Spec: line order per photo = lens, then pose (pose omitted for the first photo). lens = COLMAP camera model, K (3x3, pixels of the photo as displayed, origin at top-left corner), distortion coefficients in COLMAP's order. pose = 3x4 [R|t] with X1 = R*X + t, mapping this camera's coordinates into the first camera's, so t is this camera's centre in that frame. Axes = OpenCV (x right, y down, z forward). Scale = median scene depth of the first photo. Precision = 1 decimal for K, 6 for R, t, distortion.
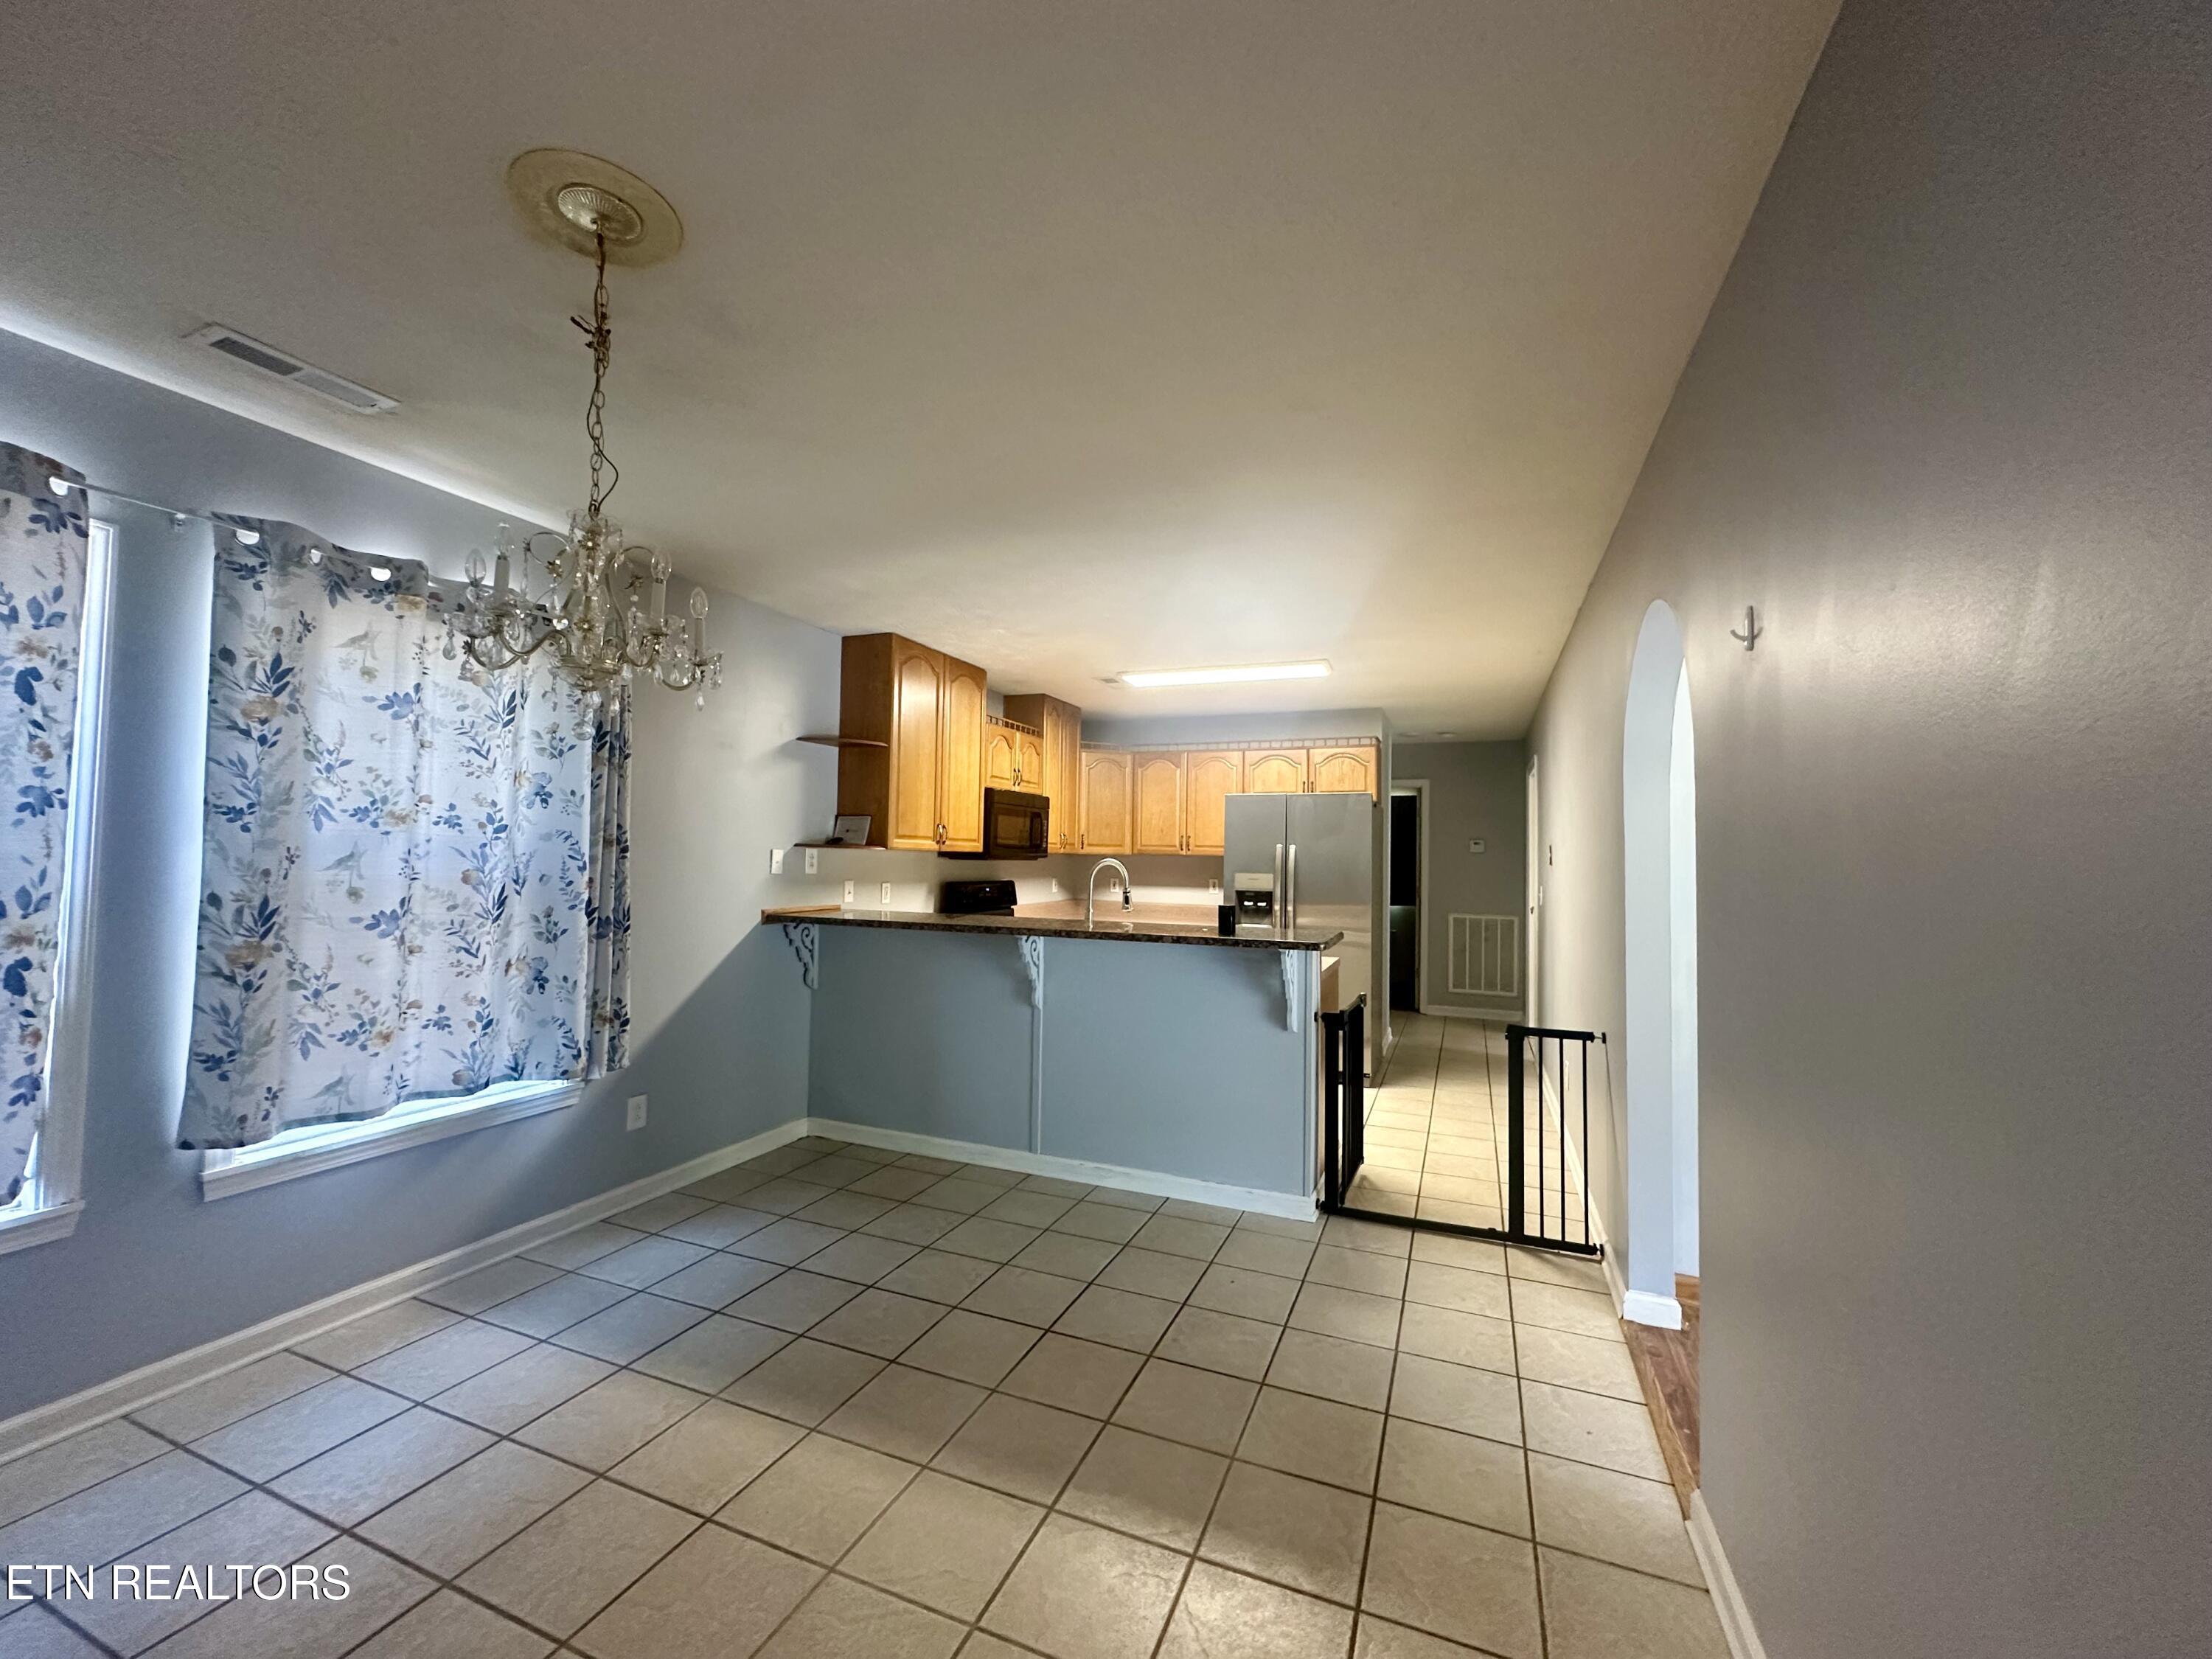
lens RADIAL K [[883.9, 0, 1106.0], [0, 883.9, 829.5], [0, 0, 1]] dist [-0.002812, -0.000225]
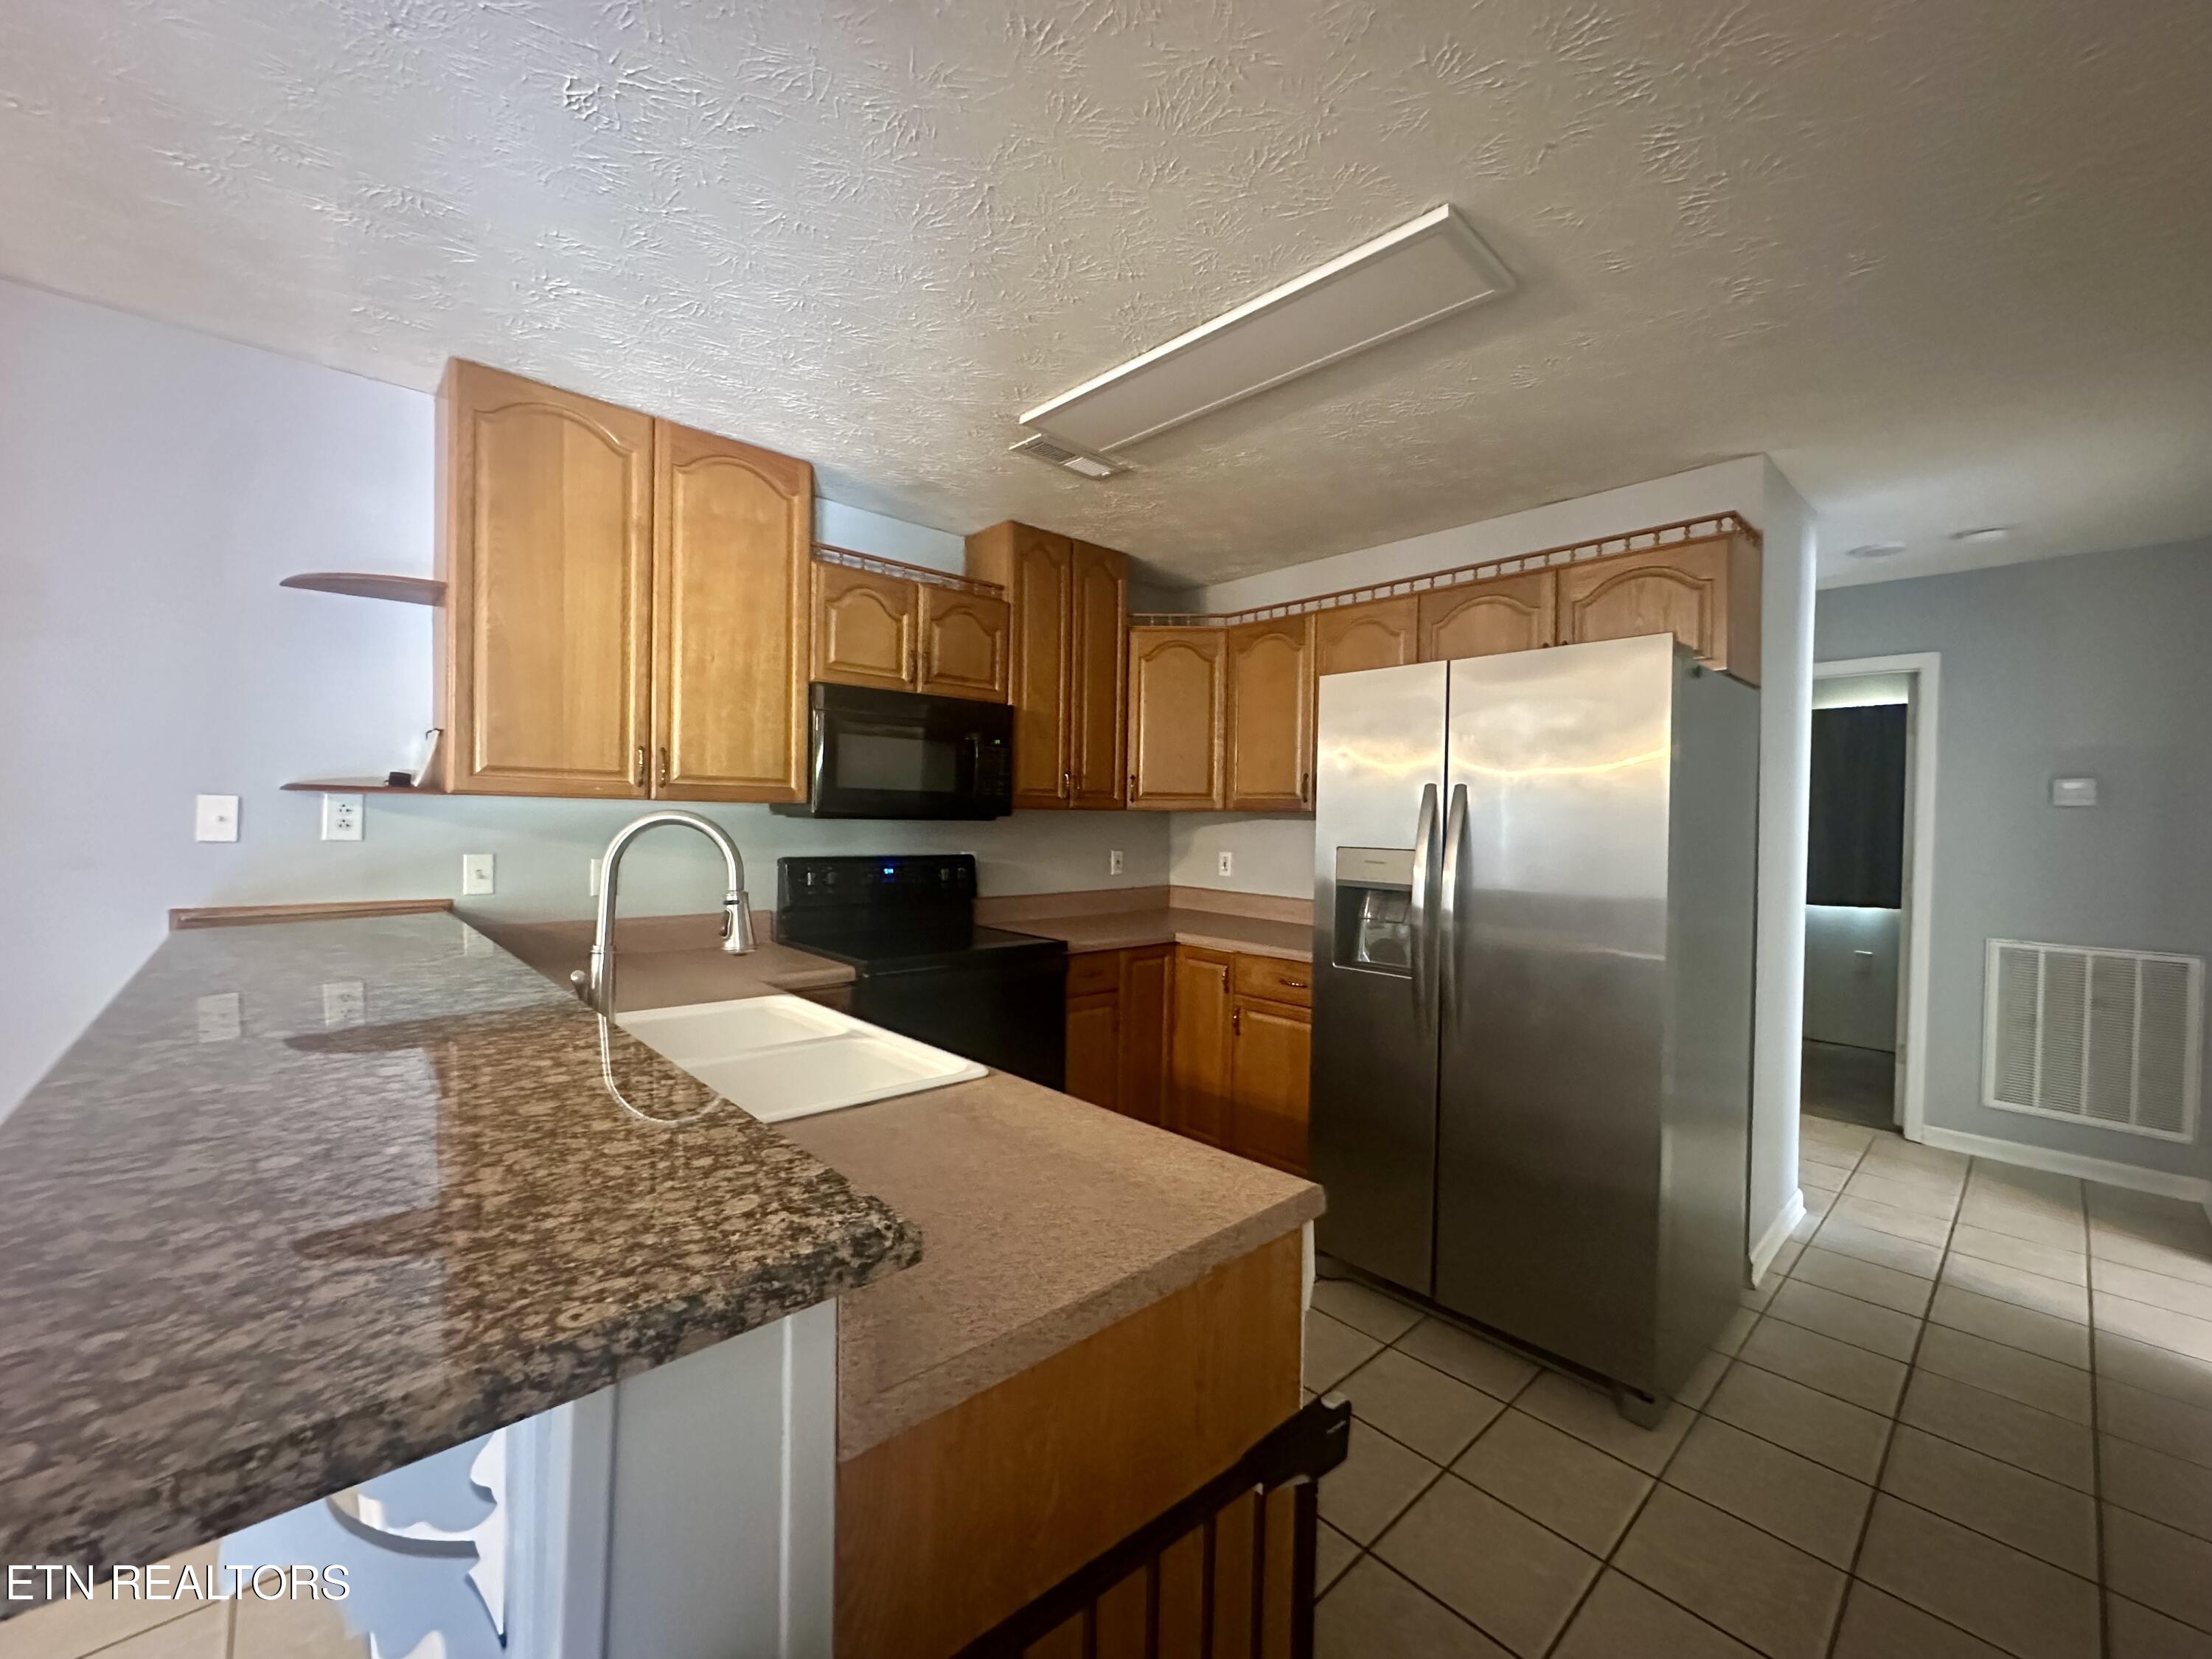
lens RADIAL K [[883.9, 0, 1106.0], [0, 883.9, 829.5], [0, 0, 1]] dist [-0.002812, -0.000225]
pose [[0.904889, 0.005913, -0.425607, 0.215377], [0.011264, 0.999221, 0.037831, 0.019499], [0.425499, -0.039027, 0.904117, 0.500686]]
